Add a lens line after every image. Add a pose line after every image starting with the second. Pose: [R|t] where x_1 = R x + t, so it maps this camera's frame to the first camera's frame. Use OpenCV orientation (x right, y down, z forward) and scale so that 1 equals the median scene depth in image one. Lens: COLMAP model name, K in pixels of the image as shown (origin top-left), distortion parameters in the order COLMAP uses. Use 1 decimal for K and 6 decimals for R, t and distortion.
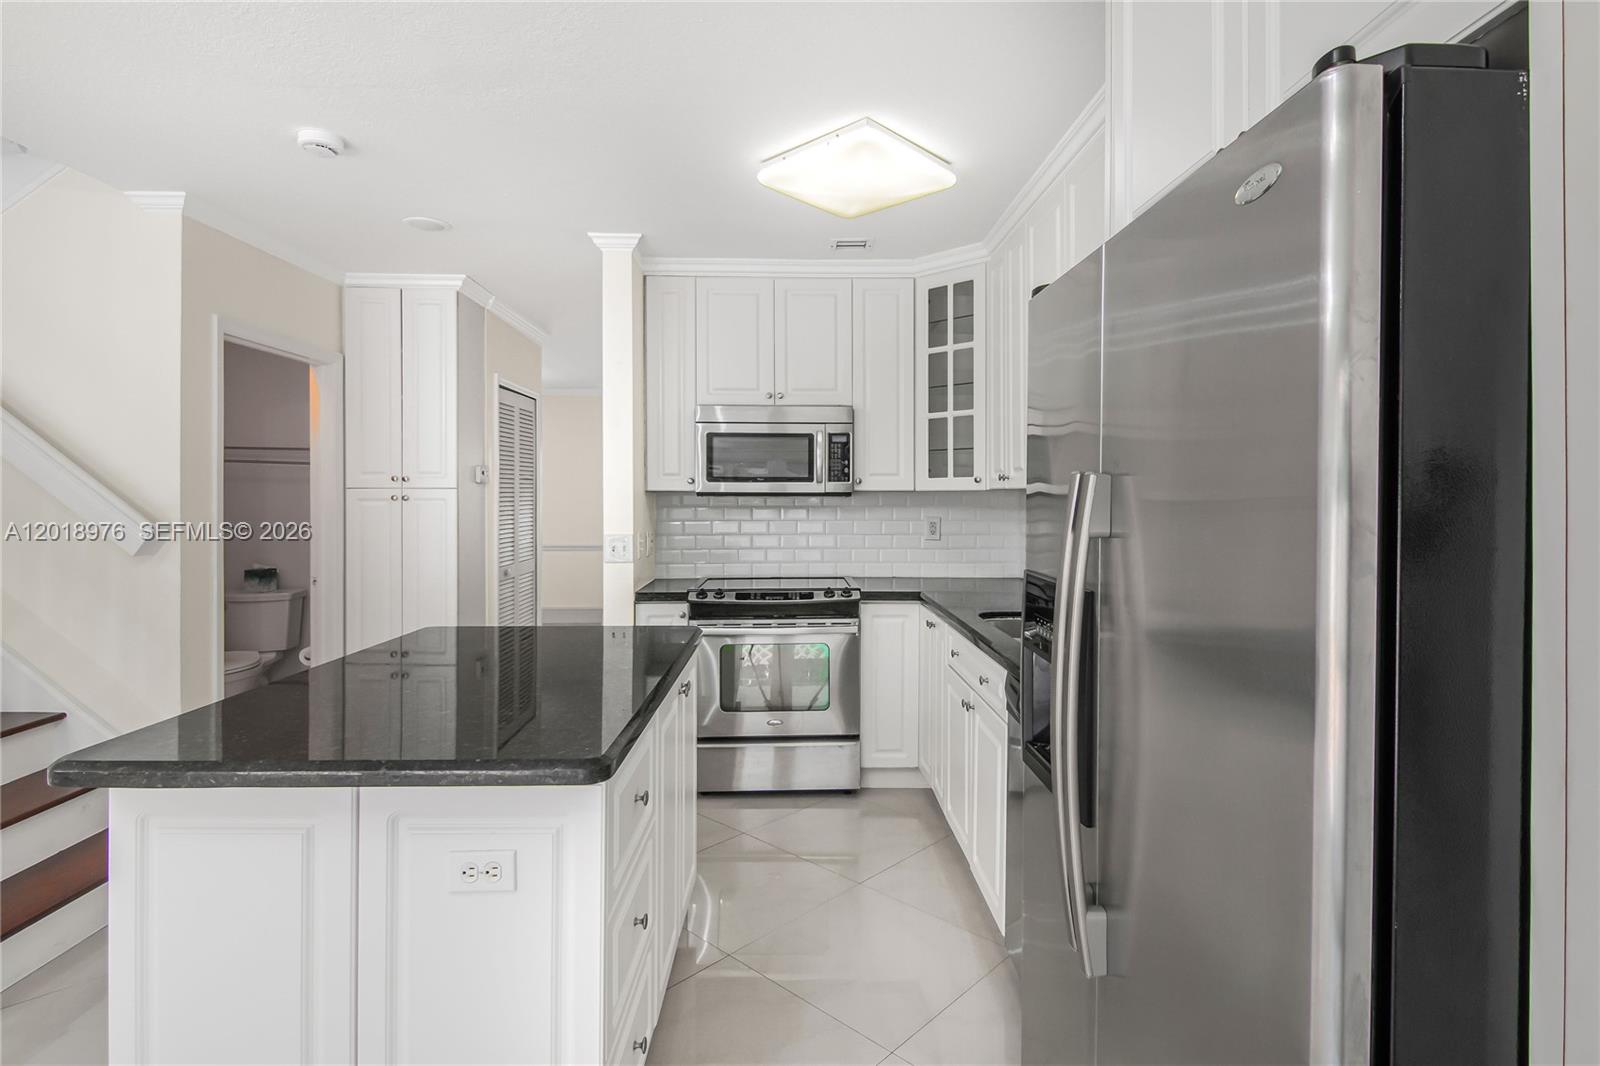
lens RADIAL K [[813.3, 0, 824.6], [0, 813.3, 494.0], [0, 0, 1]] dist [0.006582, -0.008892]
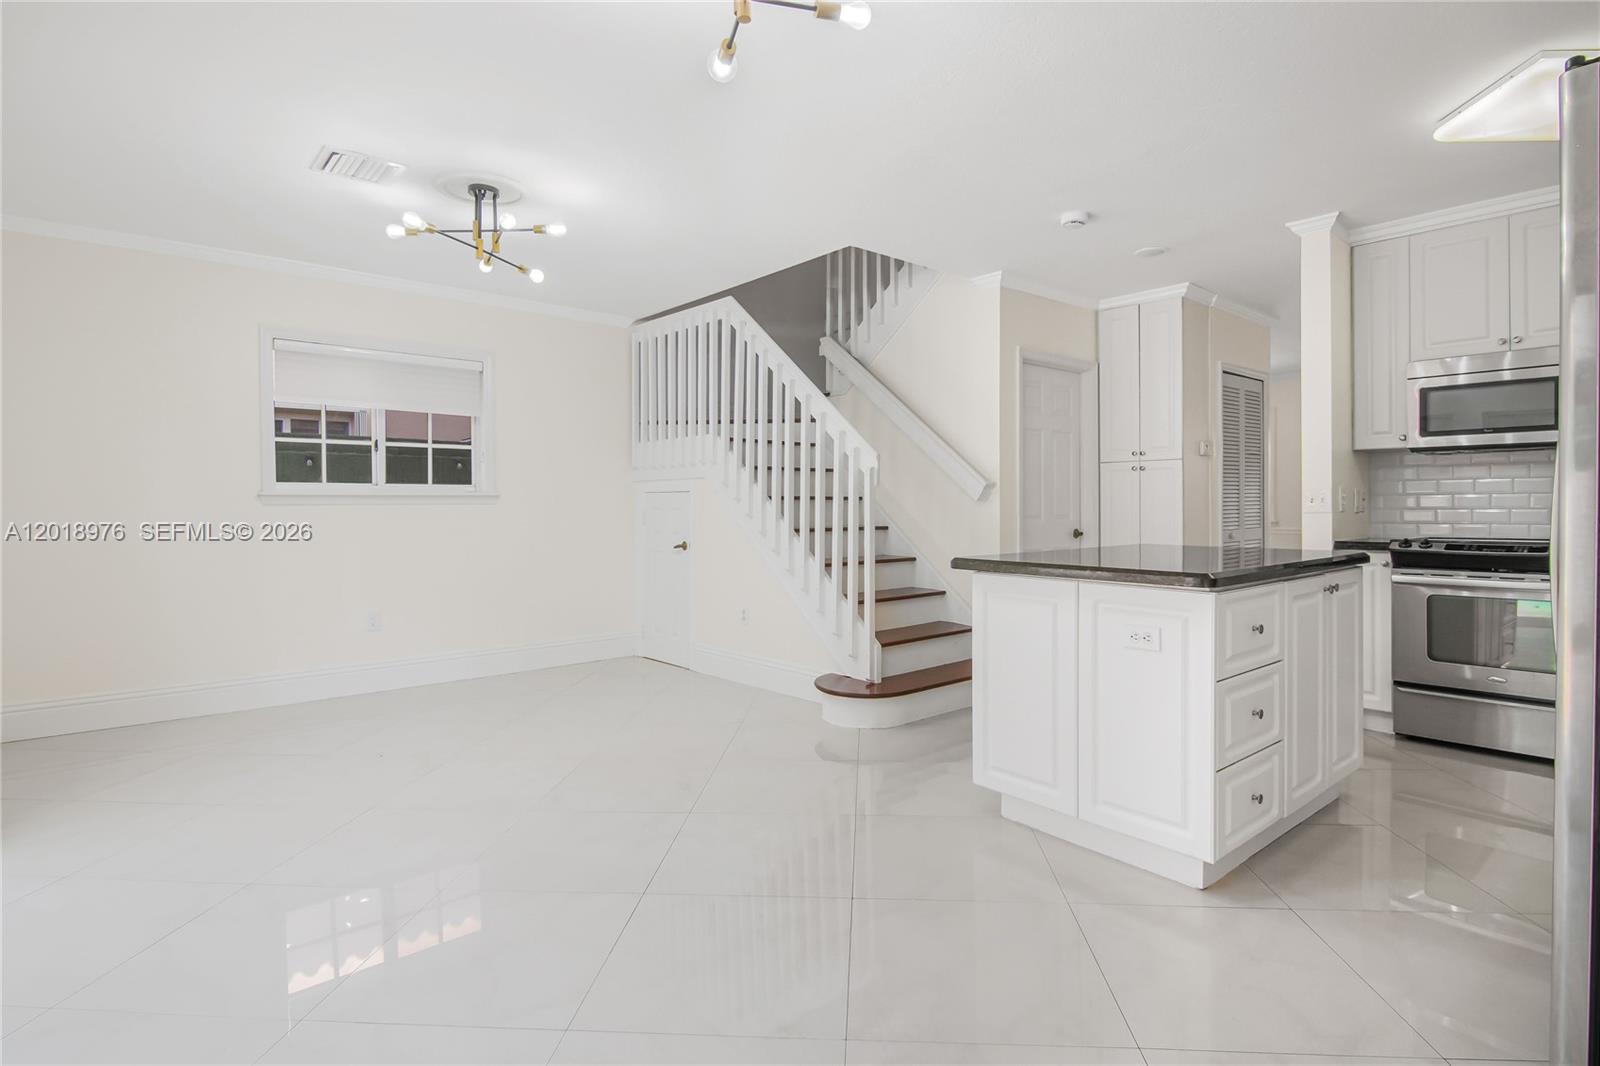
lens RADIAL K [[813.3, 0, 806.0], [0, 813.3, 519.5], [0, 0, 1]] dist [0.006582, -0.008892]
pose [[0.619389, 0.011226, -0.785004, 0.181656], [0.007327, 0.999772, 0.020079, 0.062829], [0.785050, -0.018188, 0.619165, -0.231647]]
